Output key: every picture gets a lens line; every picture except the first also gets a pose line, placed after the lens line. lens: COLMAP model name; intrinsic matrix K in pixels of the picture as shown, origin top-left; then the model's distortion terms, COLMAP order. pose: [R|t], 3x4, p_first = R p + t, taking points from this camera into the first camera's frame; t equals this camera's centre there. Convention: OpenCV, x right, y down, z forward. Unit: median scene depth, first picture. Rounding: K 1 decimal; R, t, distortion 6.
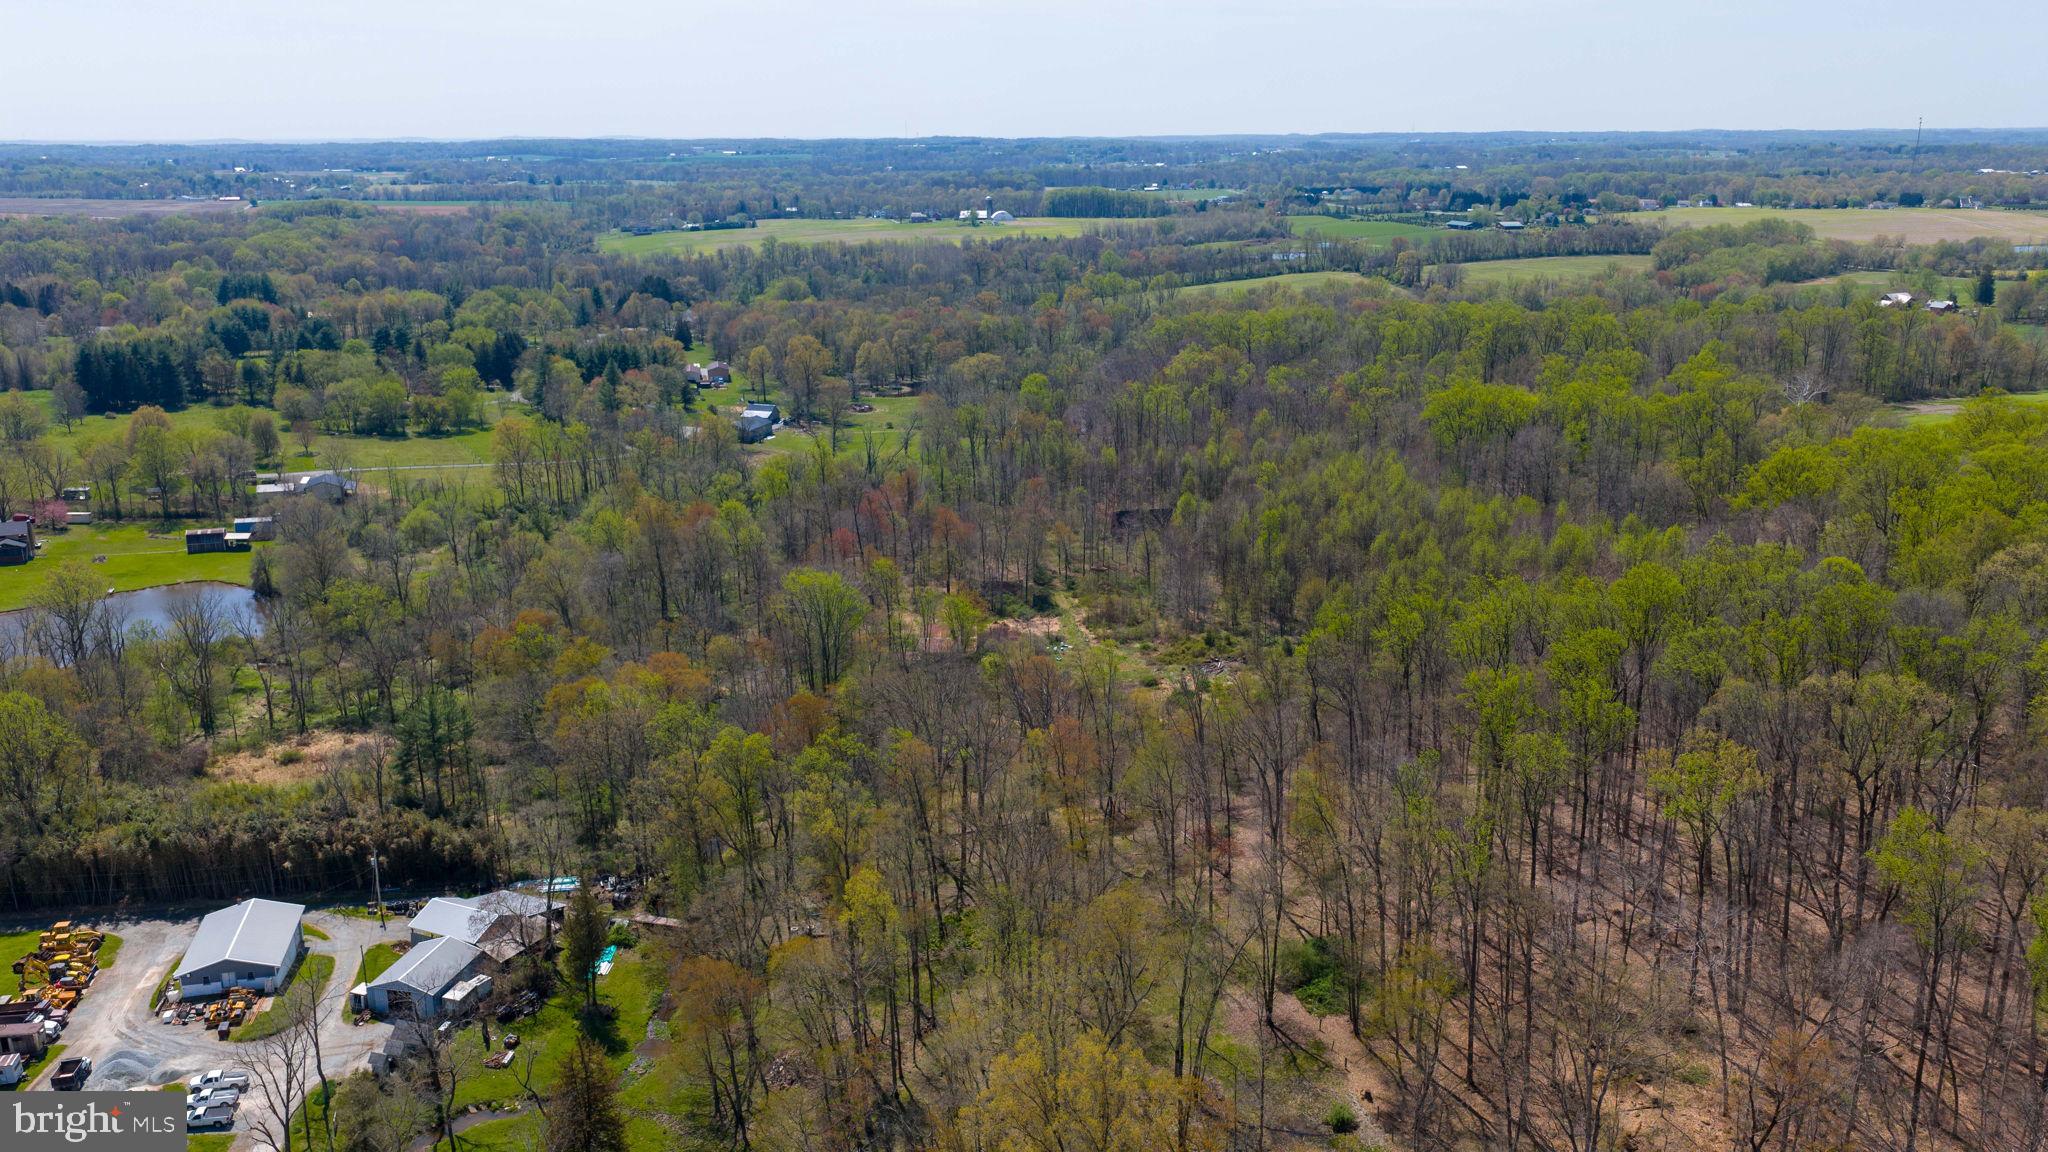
lens RADIAL K [[1683.2, 0, 1029.4], [0, 1683.2, 576.3], [0, 0, 1]] dist [0.028660, -0.043032]
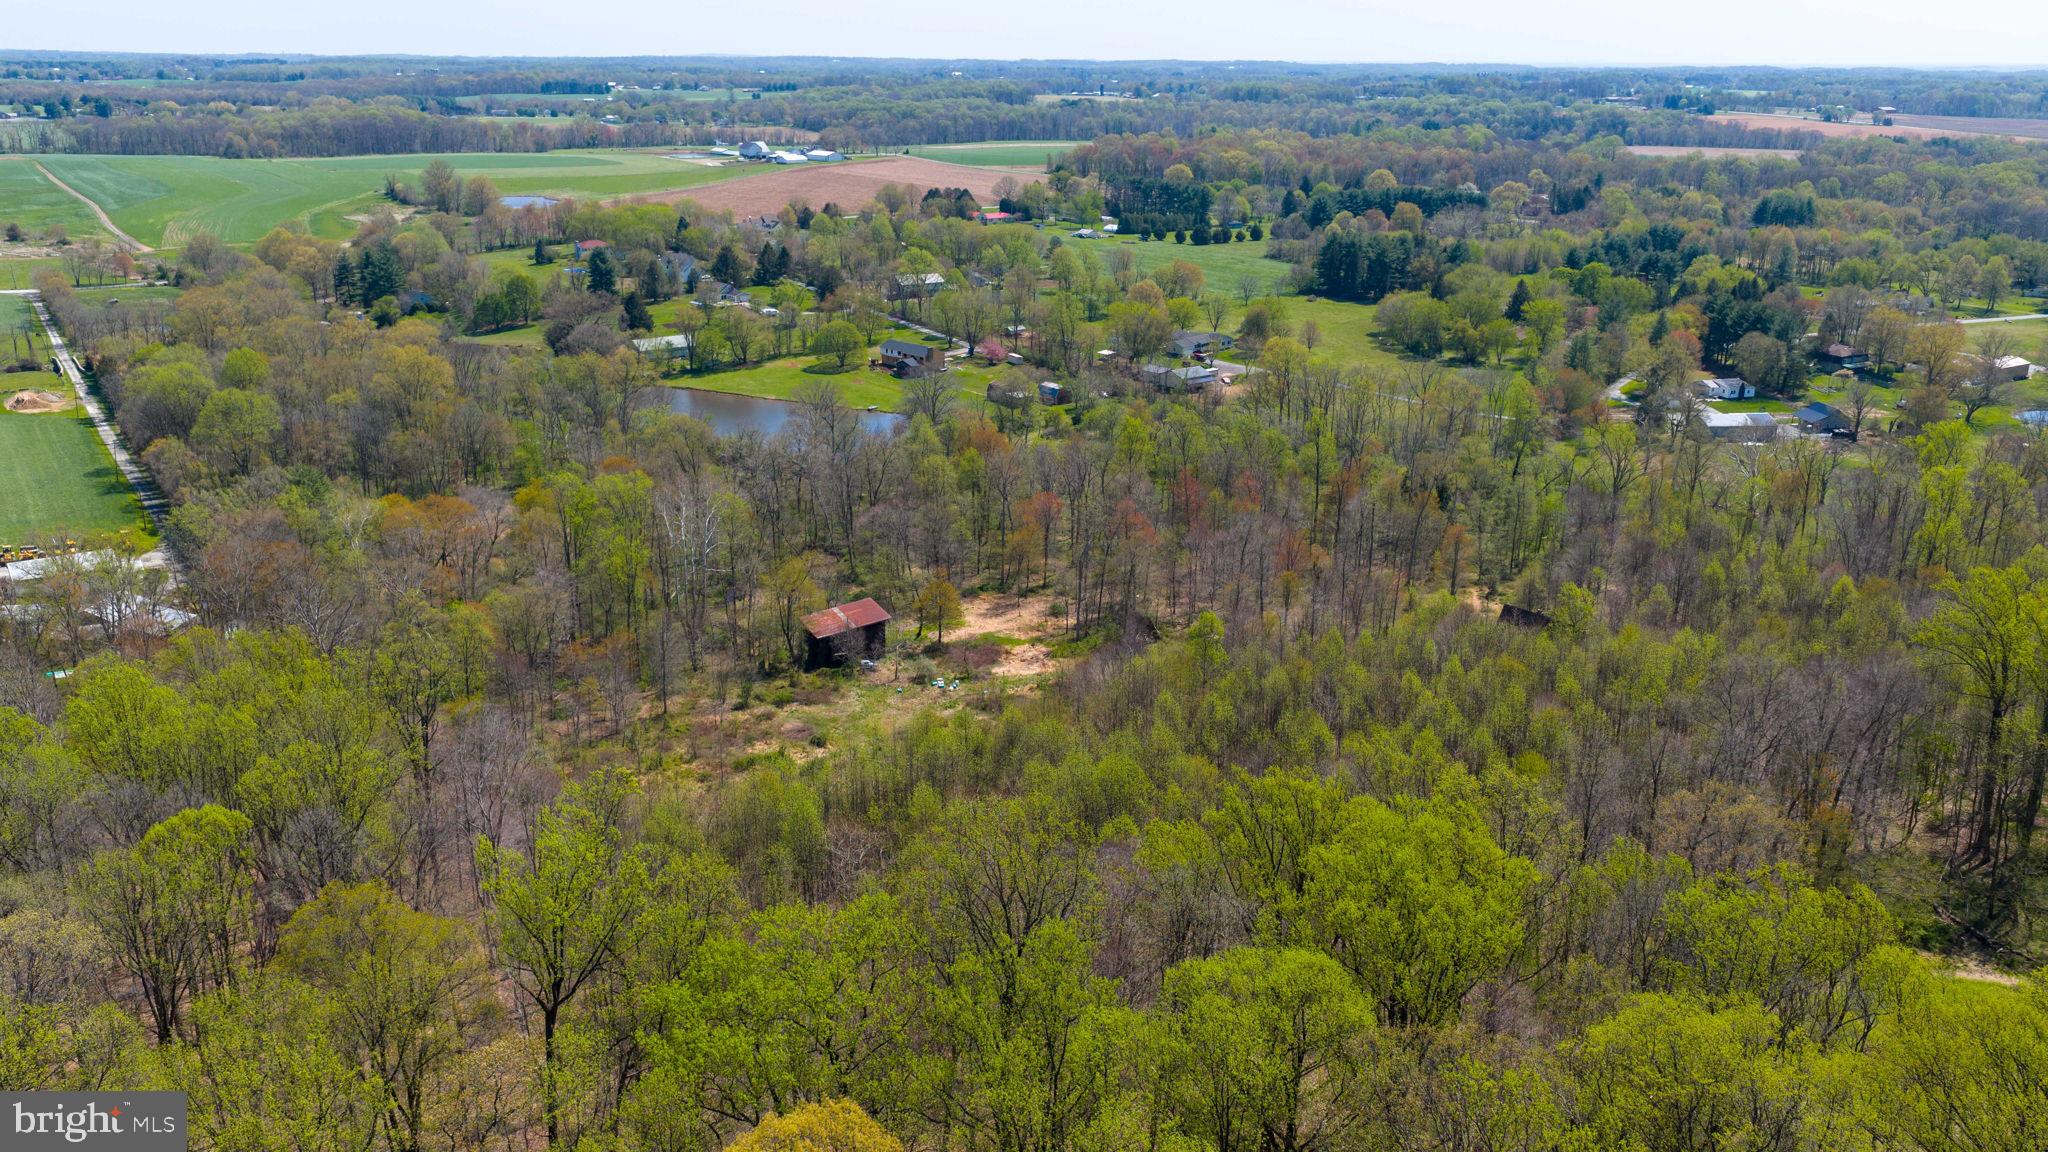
lens RADIAL K [[1683.2, 0, 1017.8], [0, 1683.2, 578.1], [0, 0, 1]] dist [0.028660, -0.043032]
pose [[0.360159, 0.281921, -0.889273, 0.370190], [-0.244685, 0.948418, 0.201573, -0.088195], [0.900230, 0.144994, 0.410564, 0.371931]]
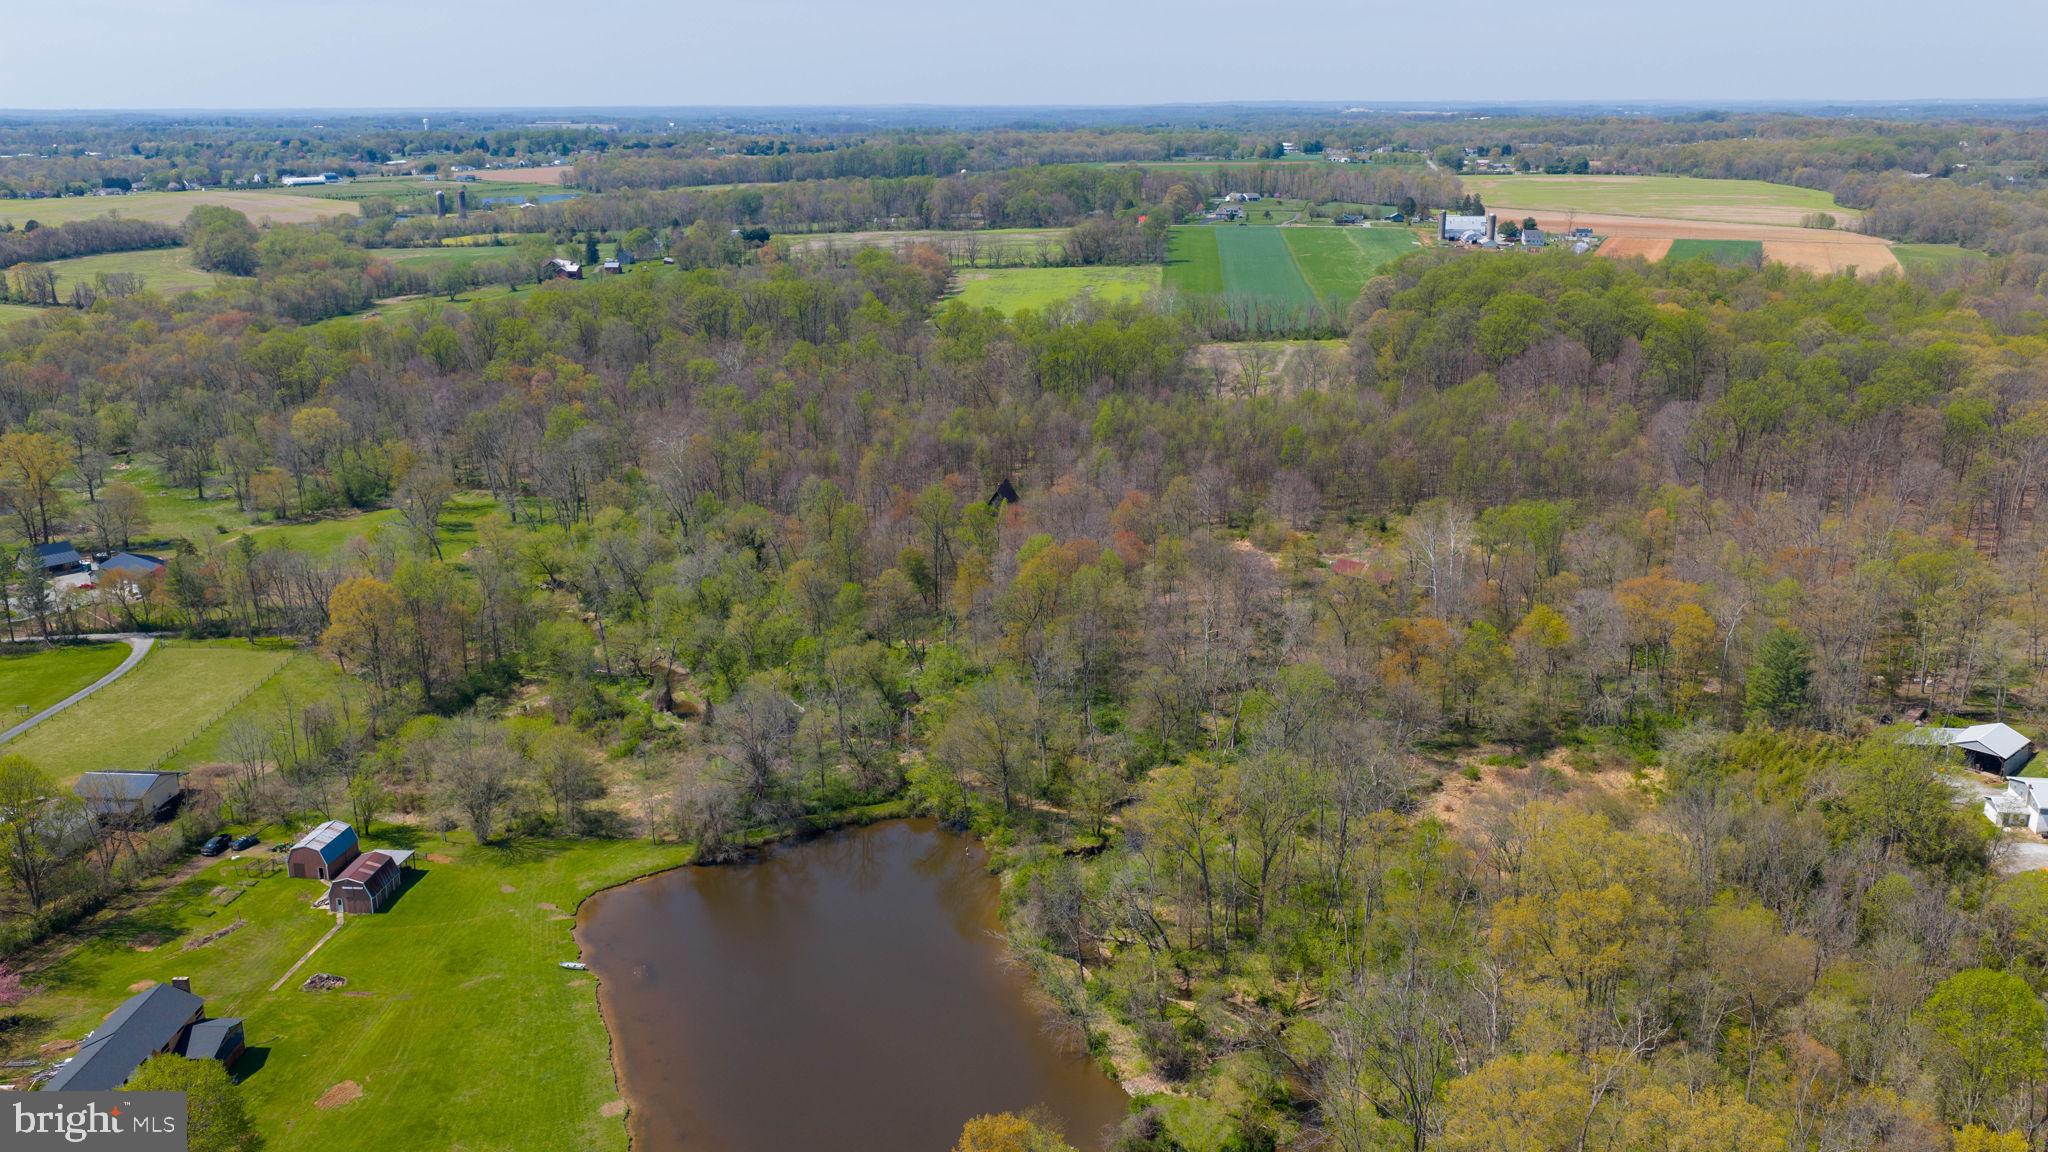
lens RADIAL K [[1683.2, 0, 1027.0], [0, 1683.2, 578.7], [0, 0, 1]] dist [0.028660, -0.043032]
pose [[0.360914, -0.250792, 0.898245, -0.584000], [0.240155, 0.955674, 0.170332, -0.105397], [-0.901147, 0.154243, 0.405145, 0.379185]]
